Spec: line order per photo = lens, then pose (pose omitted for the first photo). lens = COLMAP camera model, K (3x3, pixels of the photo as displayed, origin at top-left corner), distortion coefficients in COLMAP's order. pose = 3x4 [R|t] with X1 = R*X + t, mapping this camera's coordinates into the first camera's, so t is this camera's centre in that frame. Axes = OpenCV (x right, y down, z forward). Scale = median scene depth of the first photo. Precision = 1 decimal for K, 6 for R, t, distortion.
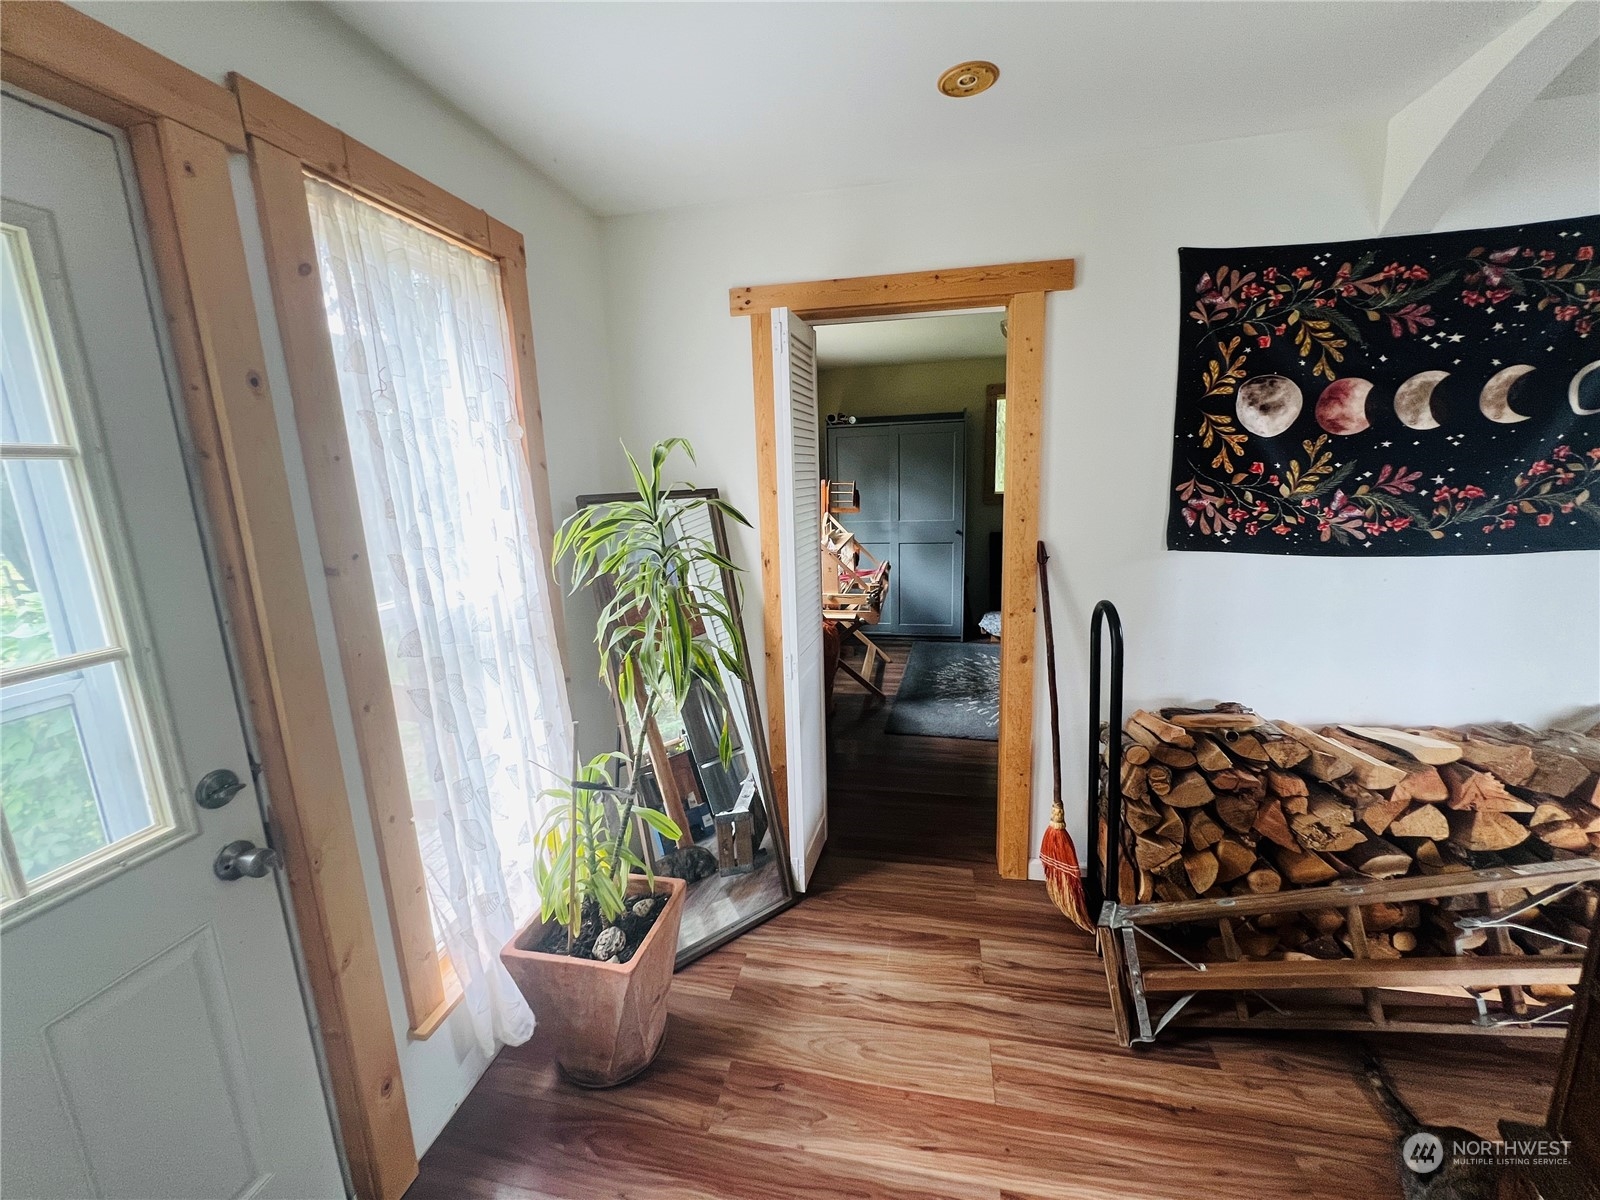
lens RADIAL K [[649.8, 0, 801.0], [0, 649.8, 598.8], [0, 0, 1]] dist [0.004764, 0.000137]
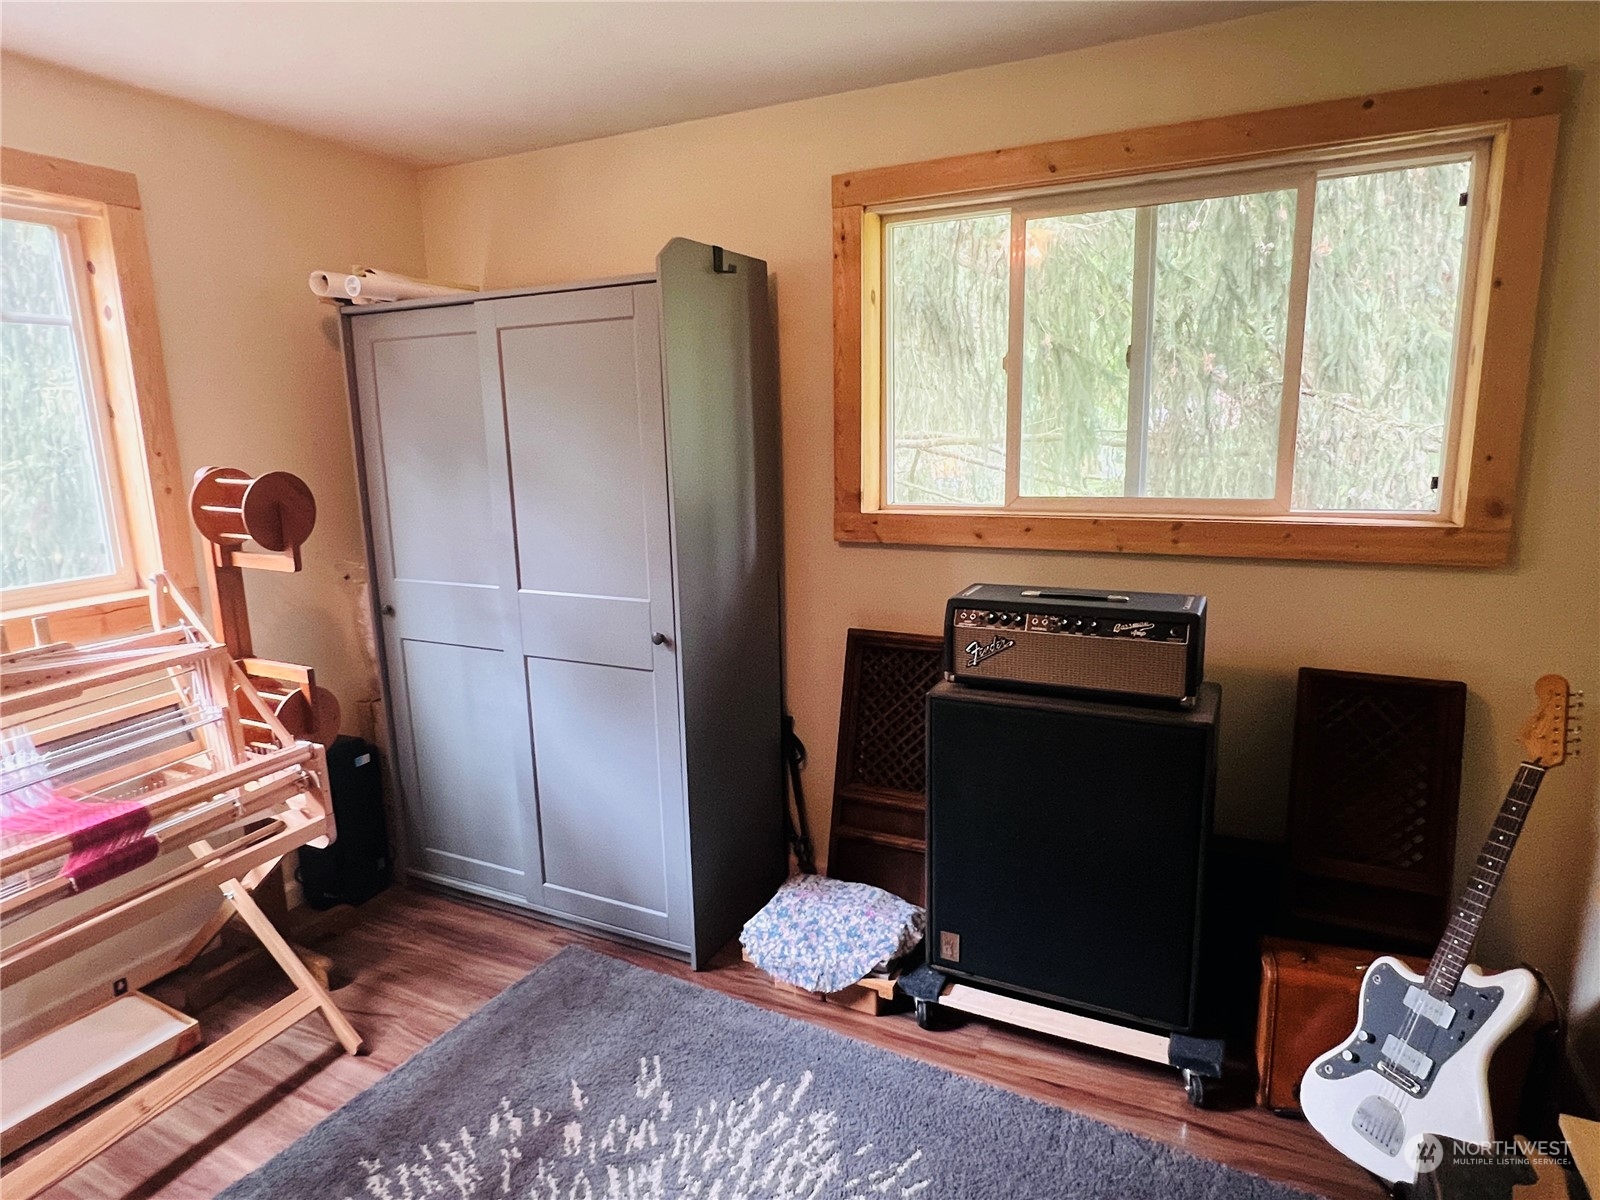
lens RADIAL K [[932.6, 0, 793.5], [0, 932.6, 601.9], [0, 0, 1]] dist [-0.002370, -0.001083]
pose [[0.968045, 0.057381, -0.244122, 0.435062], [-0.055567, 0.998352, 0.014317, -0.138003], [0.244541, -0.000294, 0.969639, 0.610462]]
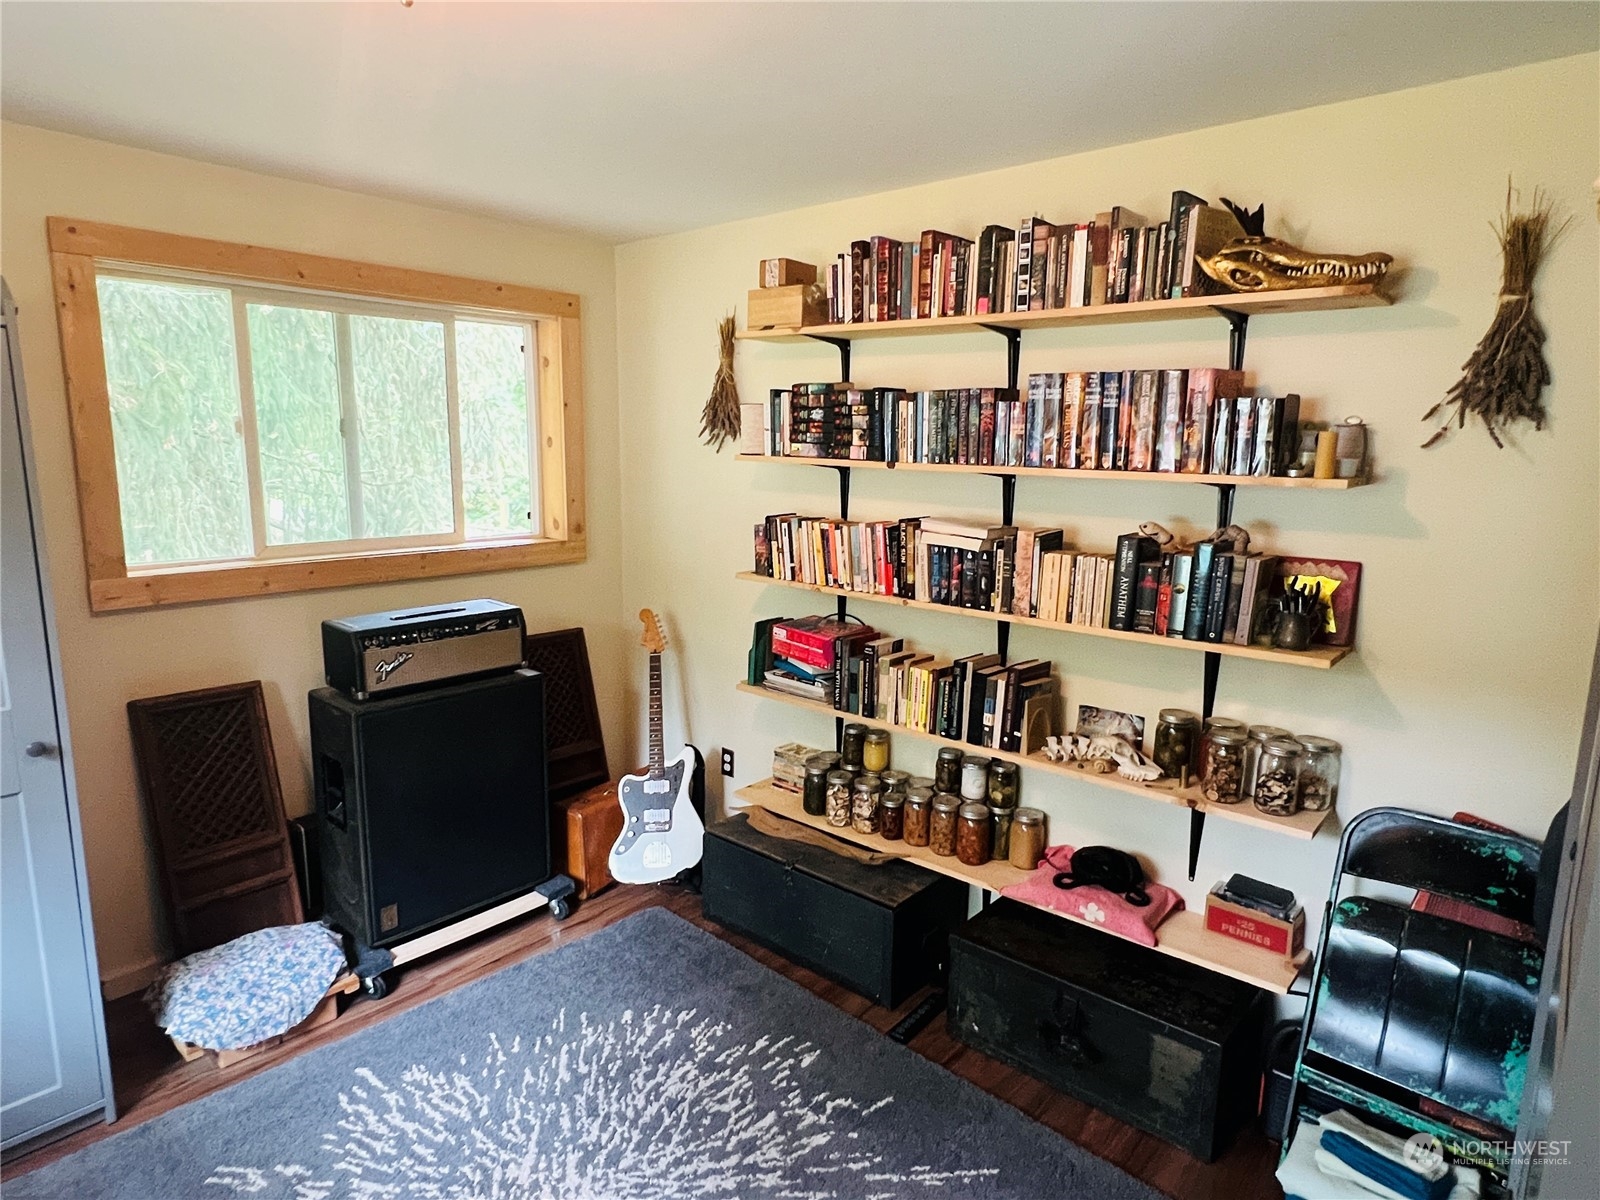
lens RADIAL K [[932.6, 0, 785.7], [0, 932.6, 604.1], [0, 0, 1]] dist [-0.002370, -0.001083]
pose [[0.493015, -0.110980, 0.862914, 0.077033], [0.140978, 0.988914, 0.046638, -0.142232], [-0.858523, 0.098659, 0.503194, 0.578193]]
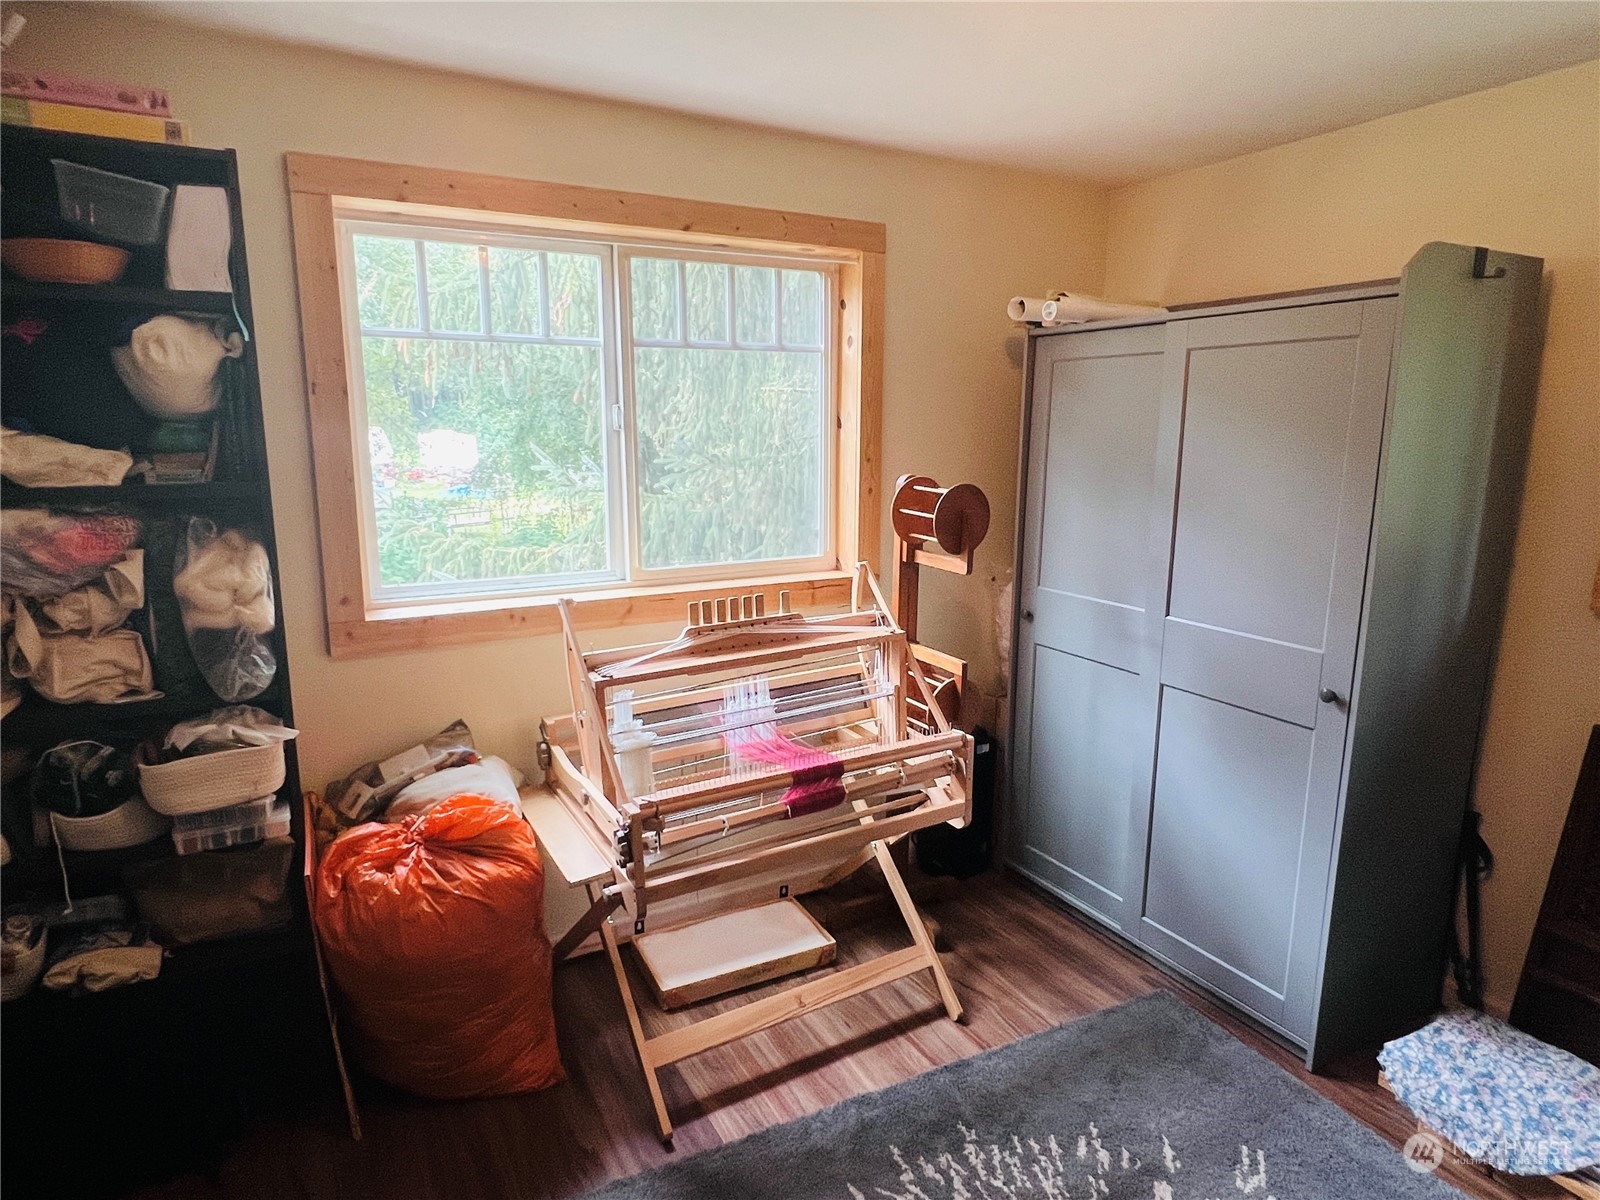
lens RADIAL K [[932.6, 0, 788.1], [0, 932.6, 599.2], [0, 0, 1]] dist [-0.002370, -0.001083]
pose [[0.646417, 0.177347, -0.742087, 0.400845], [-0.170547, 0.981587, 0.086023, -0.146345], [0.743679, 0.070954, 0.664761, 0.587739]]
